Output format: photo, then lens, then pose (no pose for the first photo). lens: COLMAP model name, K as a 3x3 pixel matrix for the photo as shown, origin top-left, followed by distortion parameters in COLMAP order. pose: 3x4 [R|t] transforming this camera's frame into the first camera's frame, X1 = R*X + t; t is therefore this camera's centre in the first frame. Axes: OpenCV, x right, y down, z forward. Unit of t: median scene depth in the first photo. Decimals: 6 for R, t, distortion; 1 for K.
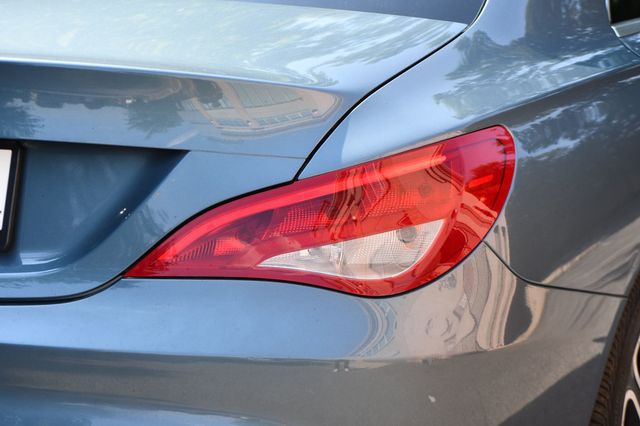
lens RADIAL K [[2262.7, 0, 320.0], [0, 2262.7, 213.0], [0, 0, 1]] dist [-0.165940, -1.599663]
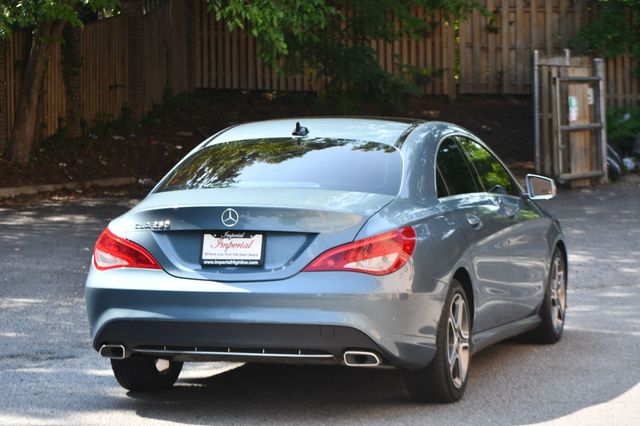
lens RADIAL K [[1937.9, 0, 320.0], [0, 1937.9, 213.0], [0, 0, 1]] dist [-0.041629, 0.409330]
pose [[0.995185, -0.004991, 0.097886, -0.330062], [0.012566, 0.996958, -0.076921, 0.158745], [-0.097204, 0.077780, 0.992221, -1.783450]]
